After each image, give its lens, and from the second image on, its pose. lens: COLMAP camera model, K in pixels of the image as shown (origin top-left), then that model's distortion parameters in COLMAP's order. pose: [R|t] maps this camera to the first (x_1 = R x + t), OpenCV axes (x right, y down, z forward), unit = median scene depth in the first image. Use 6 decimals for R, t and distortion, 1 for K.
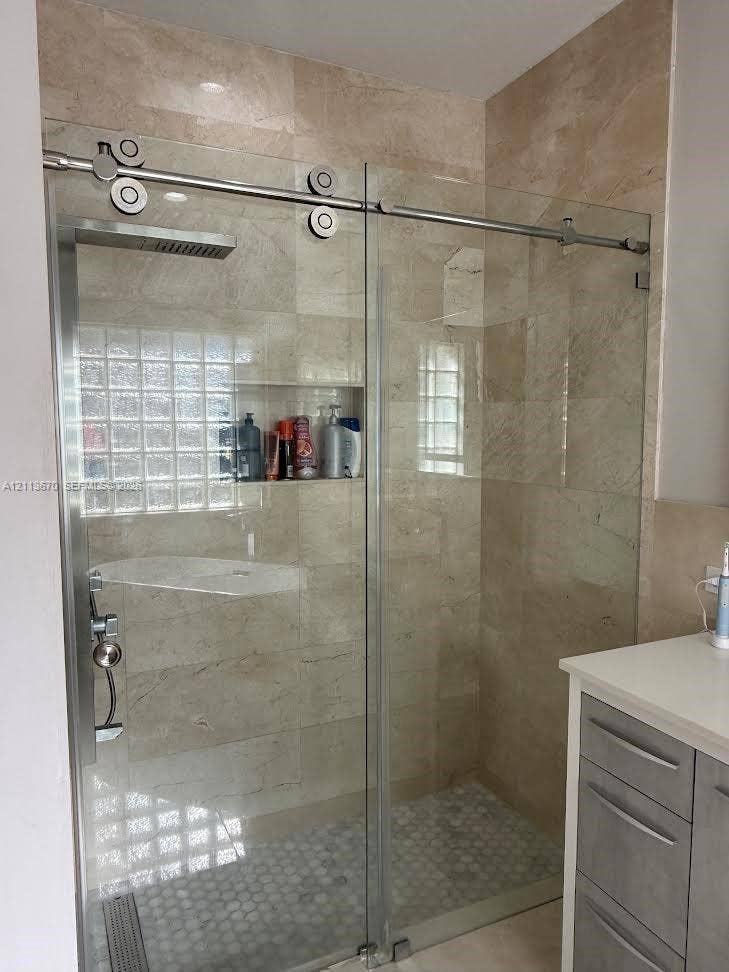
lens RADIAL K [[687.8, 0, 364.5], [0, 687.8, 486.0], [0, 0, 1]] dist [0.084047, -0.112832]
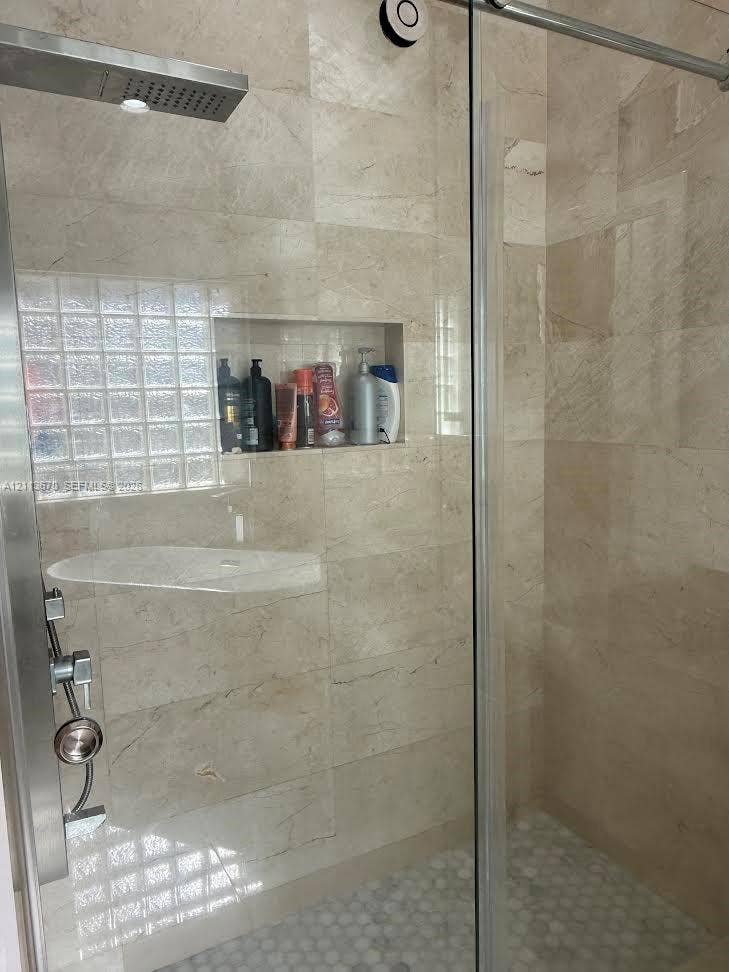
lens RADIAL K [[699.9, 0, 364.5], [0, 699.9, 486.0], [0, 0, 1]] dist [0.057337, -0.059401]
pose [[0.998637, -0.030839, 0.042097, -0.082089], [0.029229, 0.998837, 0.038351, 0.005049], [-0.043231, -0.037068, 0.998377, 0.223749]]
